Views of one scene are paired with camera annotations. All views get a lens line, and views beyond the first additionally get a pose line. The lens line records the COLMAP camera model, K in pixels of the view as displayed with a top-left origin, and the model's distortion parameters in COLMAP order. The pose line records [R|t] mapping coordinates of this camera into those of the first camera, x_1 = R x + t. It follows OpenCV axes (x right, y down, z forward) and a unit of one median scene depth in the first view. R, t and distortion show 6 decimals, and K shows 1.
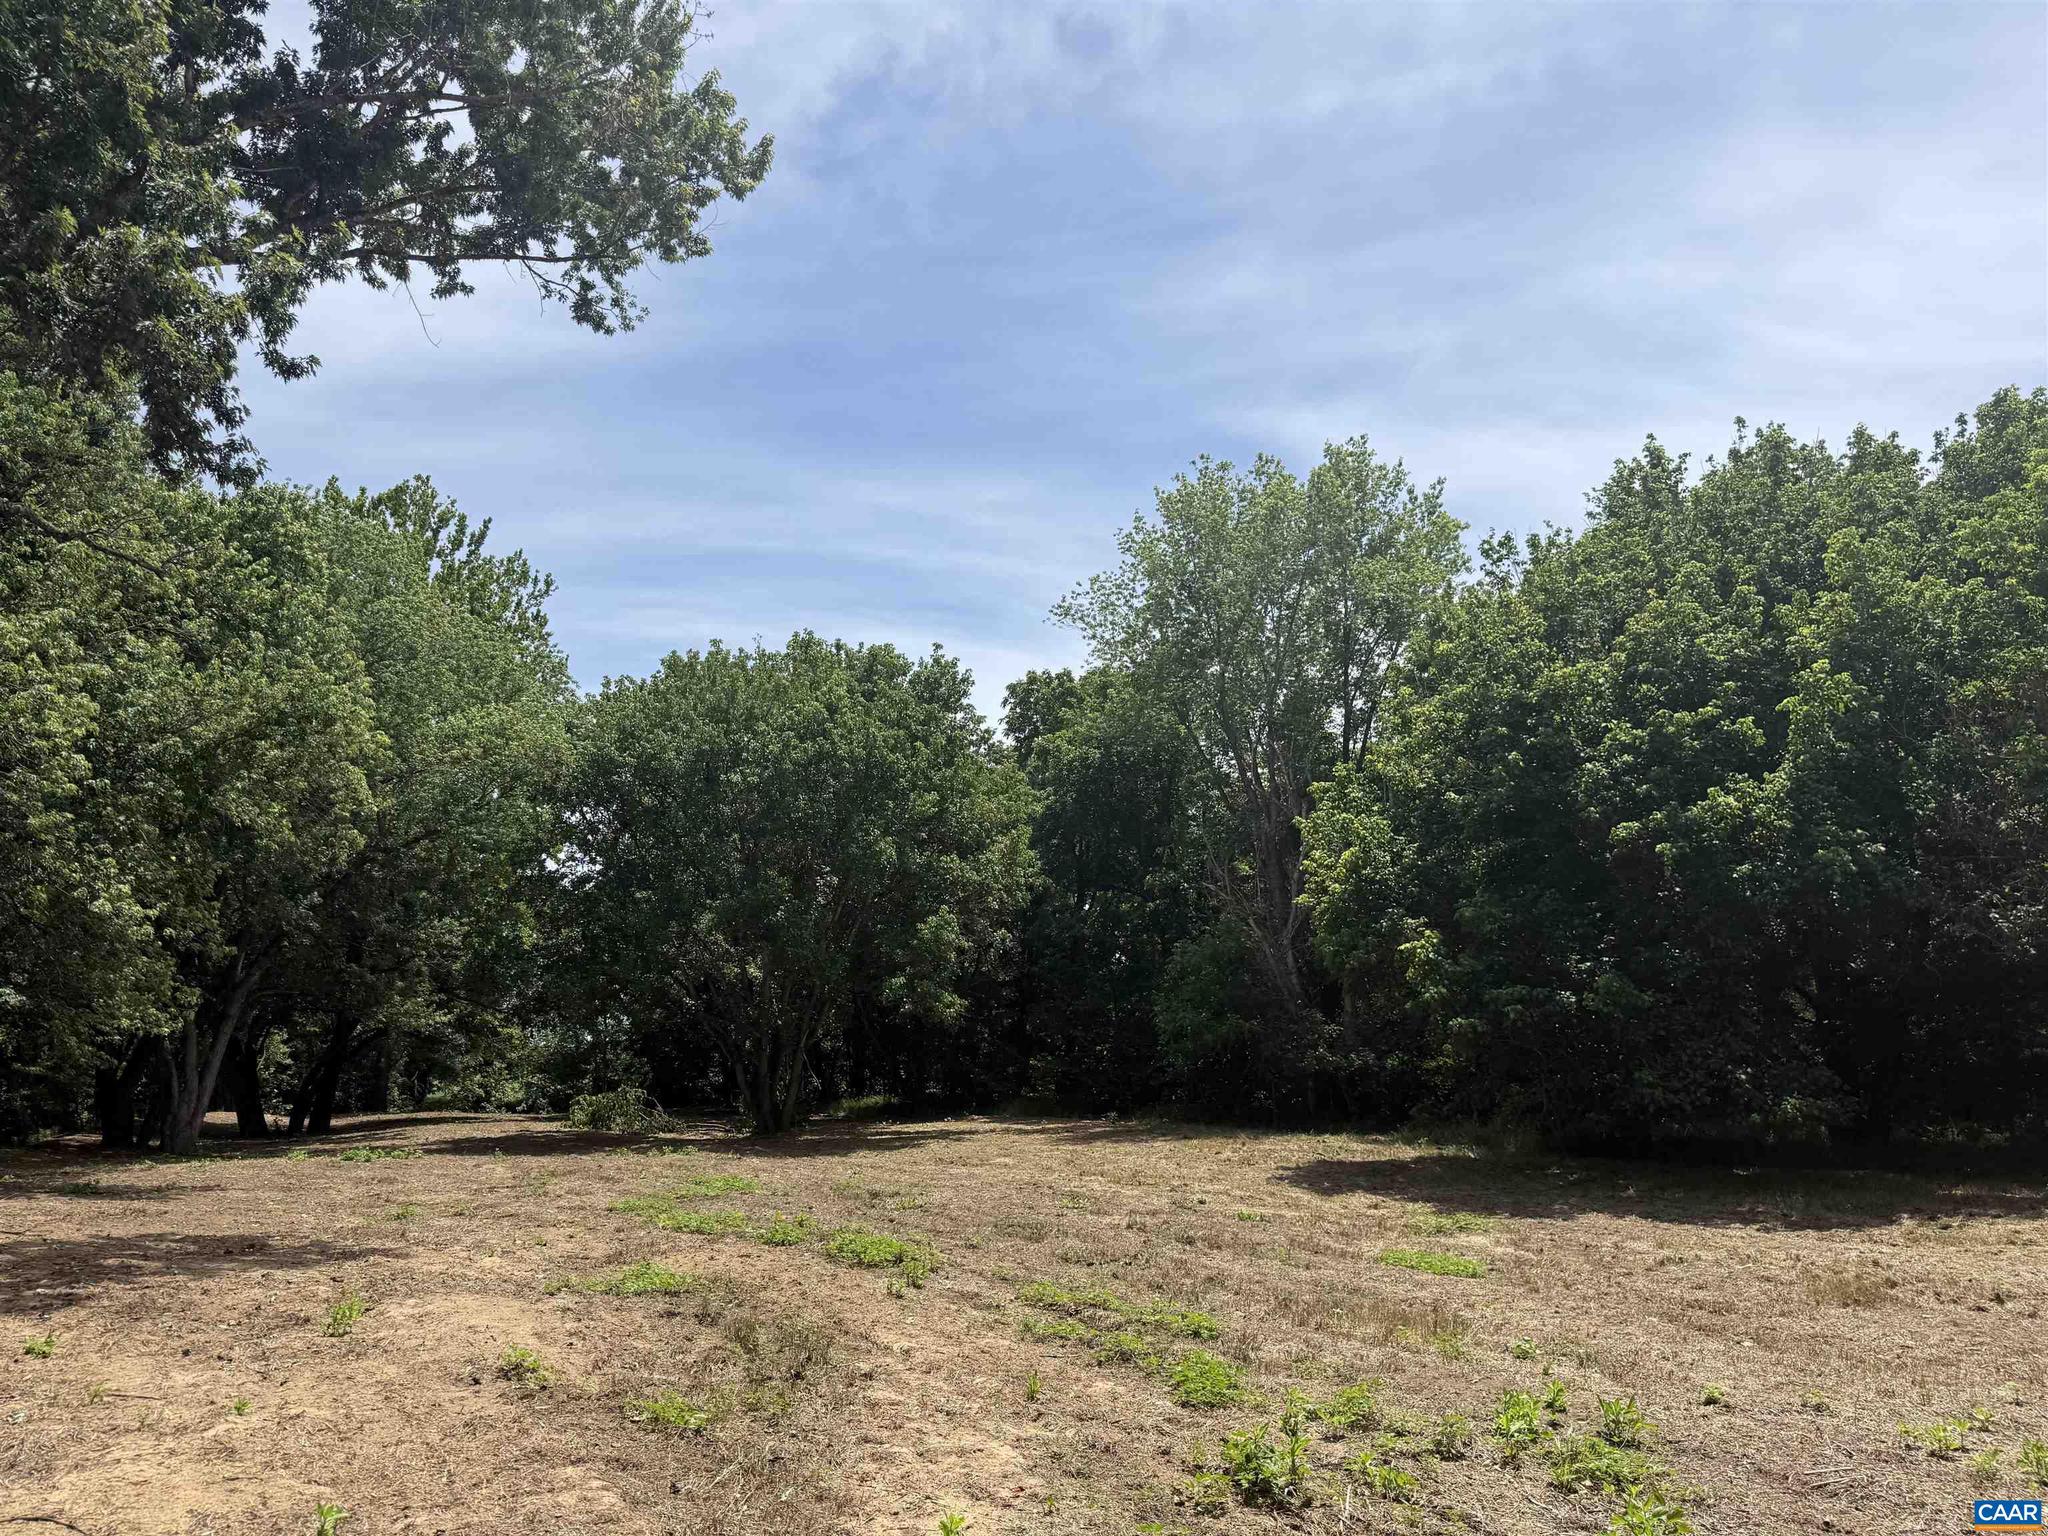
lens RADIAL K [[1427.7, 0, 1030.5], [0, 1427.7, 761.9], [0, 0, 1]] dist [0.113192, -0.168099]
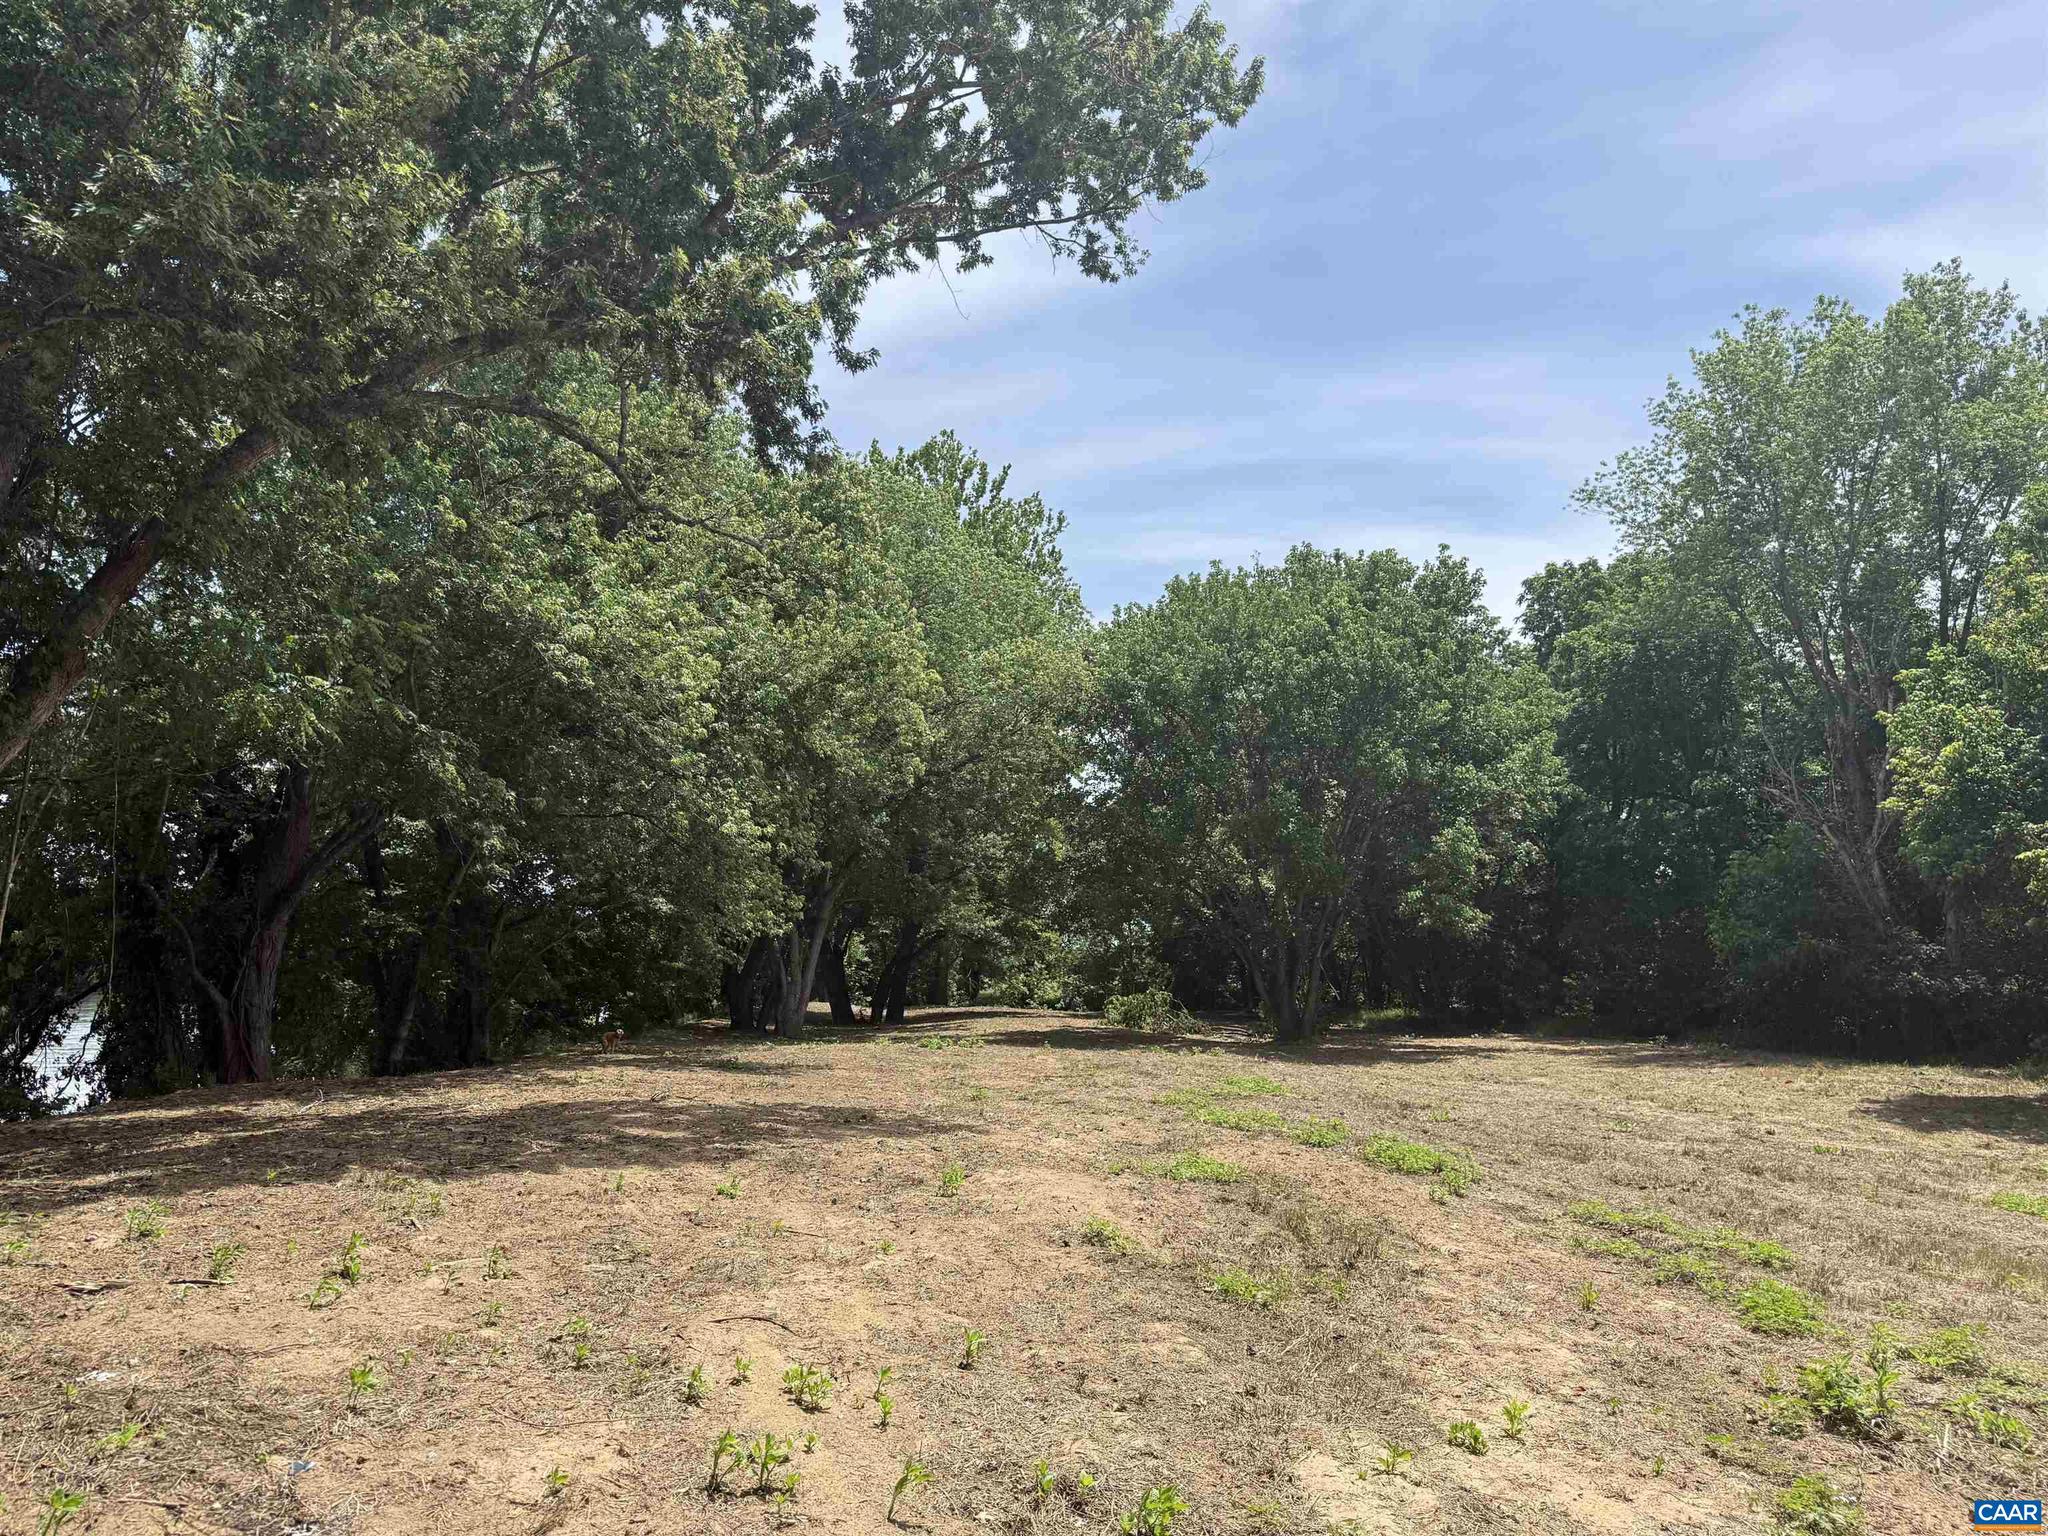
lens RADIAL K [[1427.7, 0, 1030.5], [0, 1427.7, 761.9], [0, 0, 1]] dist [0.113192, -0.168099]
pose [[0.939978, -0.030316, -0.339887, -0.001843], [0.051273, 0.997285, 0.052848, -0.003555], [0.337362, -0.067103, 0.938980, -0.012640]]
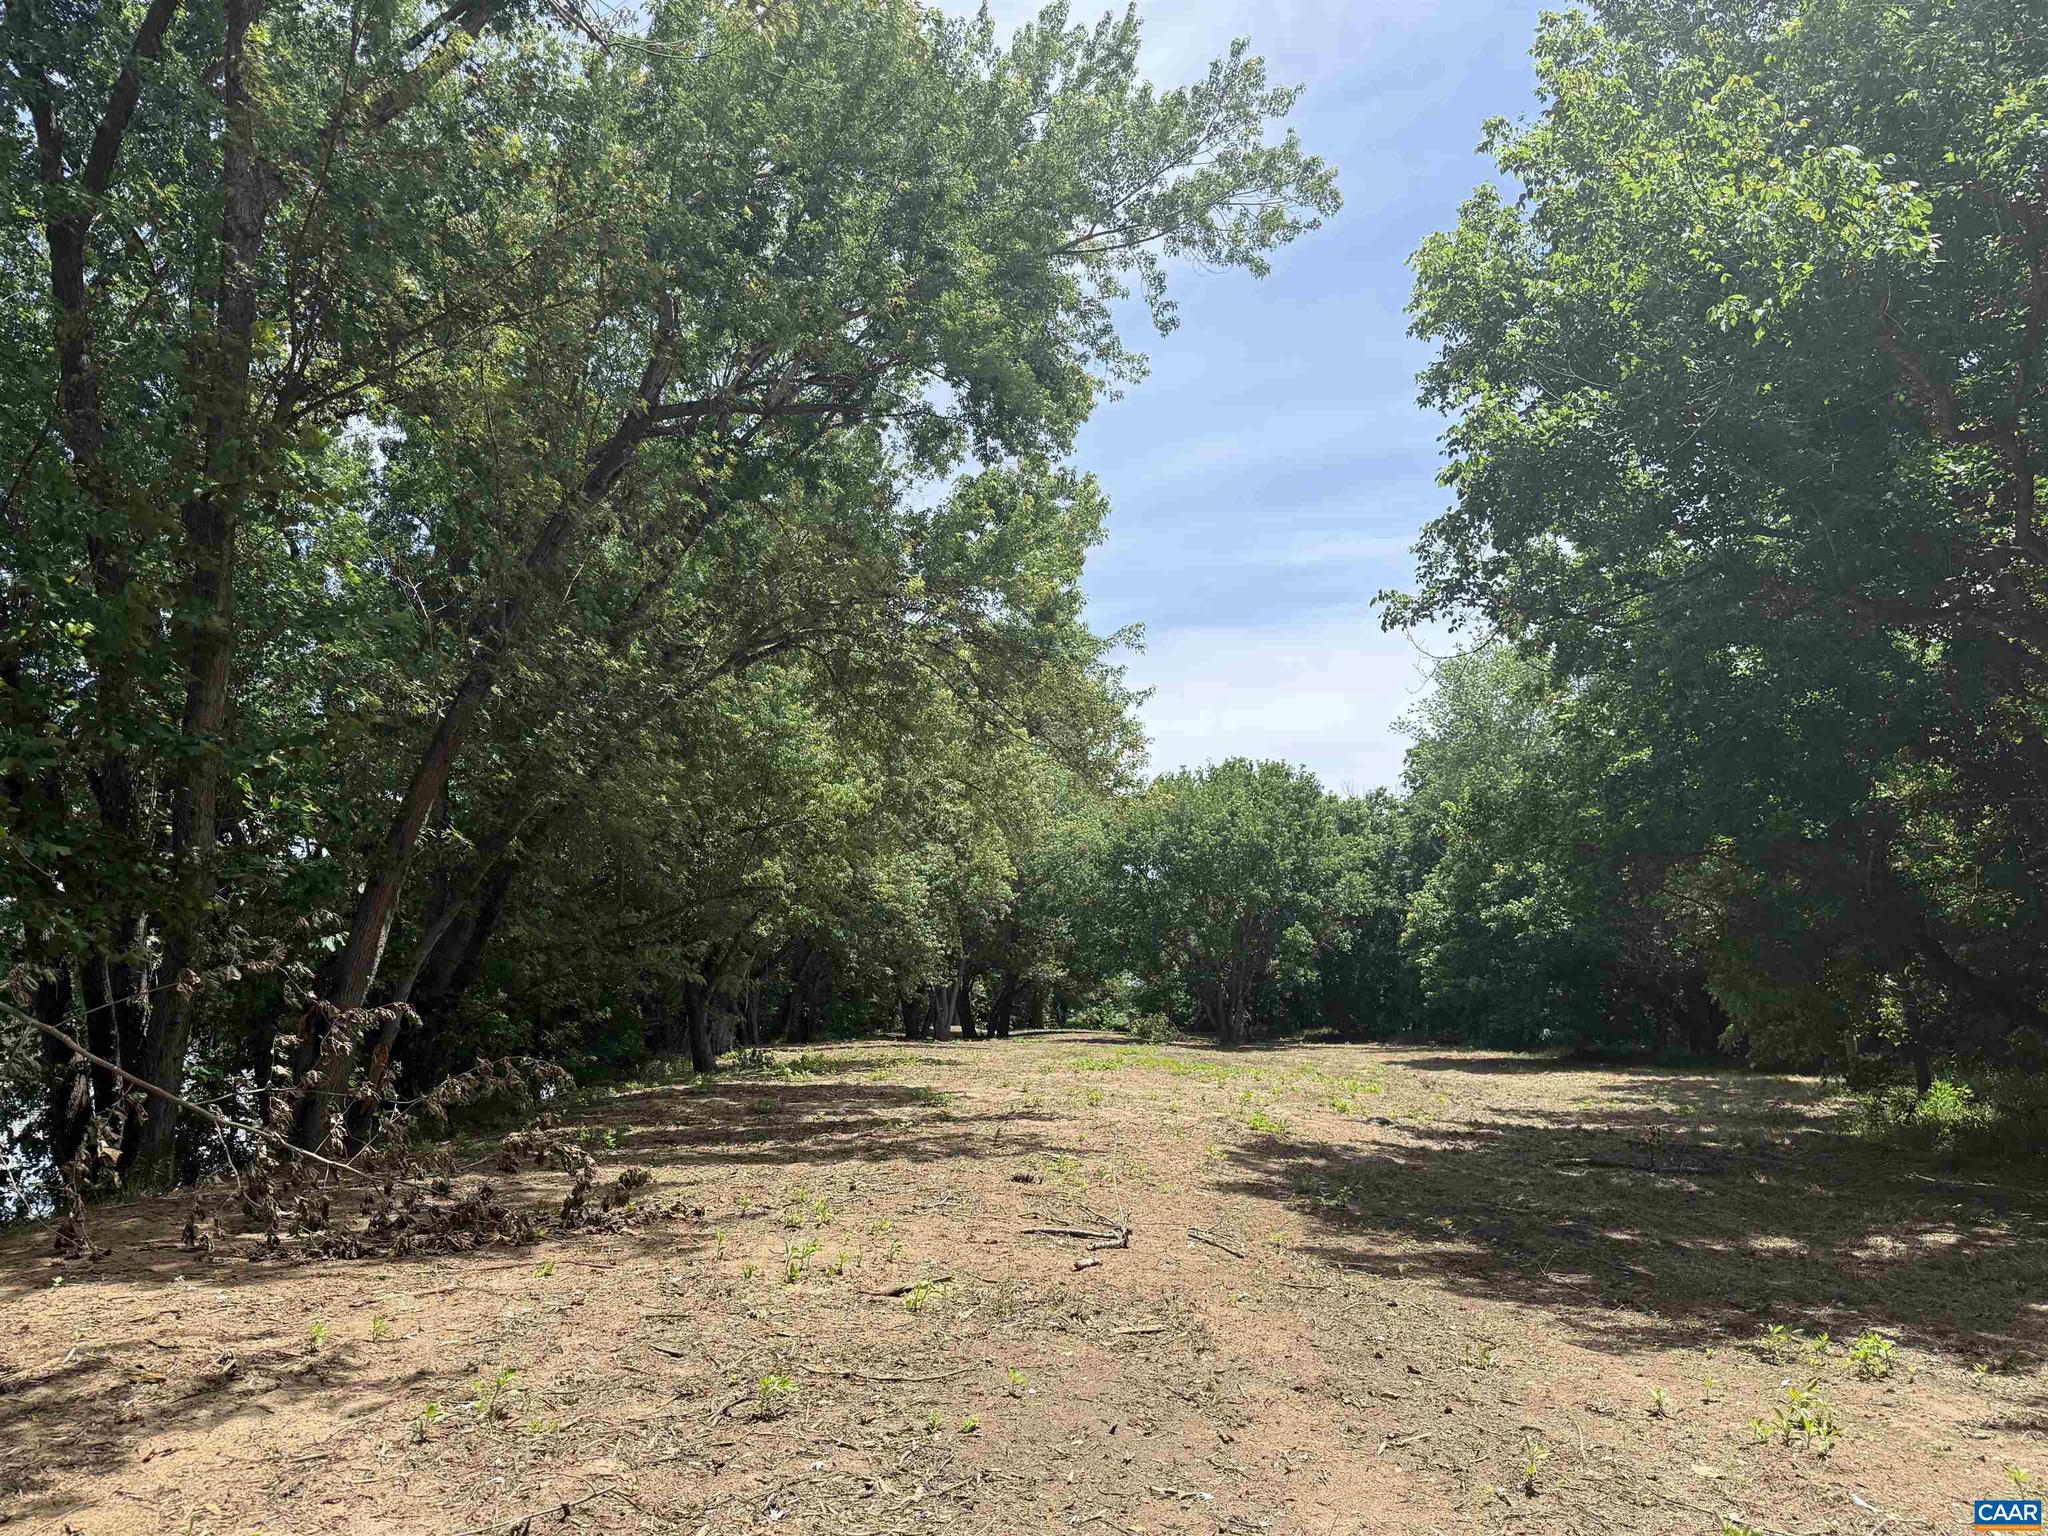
lens RADIAL K [[1427.7, 0, 1030.5], [0, 1427.7, 761.9], [0, 0, 1]] dist [0.113192, -0.168099]
pose [[0.909502, -0.049906, -0.412693, 0.452960], [0.066171, 0.997490, 0.025204, -0.196004], [0.410399, -0.050232, 0.910522, -0.913014]]
